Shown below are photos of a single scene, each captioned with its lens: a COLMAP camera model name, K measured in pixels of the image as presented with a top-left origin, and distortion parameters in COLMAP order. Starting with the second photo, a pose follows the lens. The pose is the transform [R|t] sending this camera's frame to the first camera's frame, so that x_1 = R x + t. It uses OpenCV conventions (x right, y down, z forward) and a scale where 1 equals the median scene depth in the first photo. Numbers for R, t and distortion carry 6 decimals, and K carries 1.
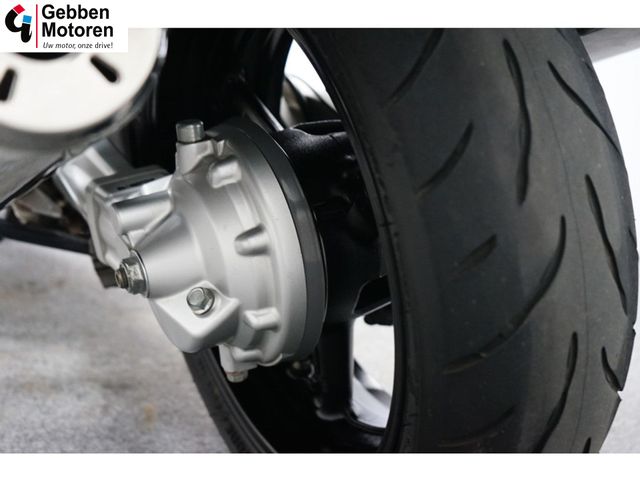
lens RADIAL K [[797.7, 0, 319.1], [0, 797.7, 225.7], [0, 0, 1]] dist [-0.004977, 0.000094]
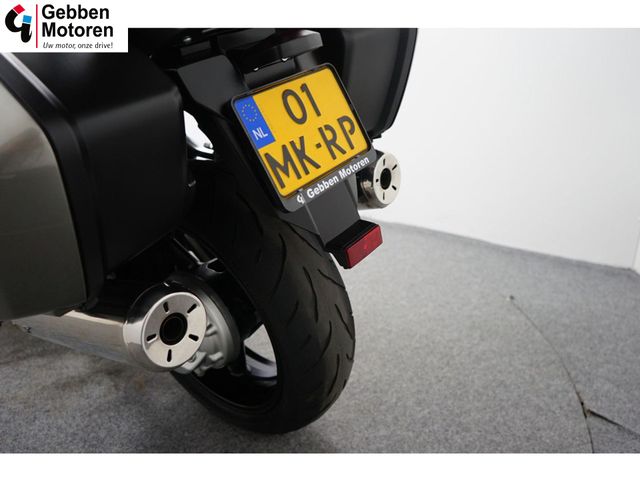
lens RADIAL K [[514.7, 0, 320.0], [0, 514.7, 240.0], [0, 0, 1]] dist [-0.001722, 0.001324]
pose [[0.931939, -0.178866, 0.315430, -0.203668], [0.126986, 0.975777, 0.178138, -0.469372], [-0.339652, -0.125959, 0.932079, -0.540212]]
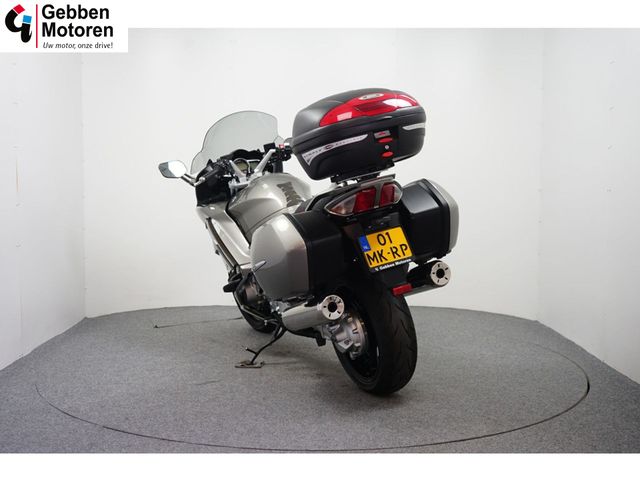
lens RADIAL K [[774.2, 0, 320.0], [0, 774.2, 240.0], [0, 0, 1]] dist [-0.008757, -0.001161]
pose [[0.991076, -0.057413, -0.120296, 0.357516], [0.043321, 0.992229, -0.116644, 0.005799], [0.126058, 0.110392, 0.985862, -4.400617]]
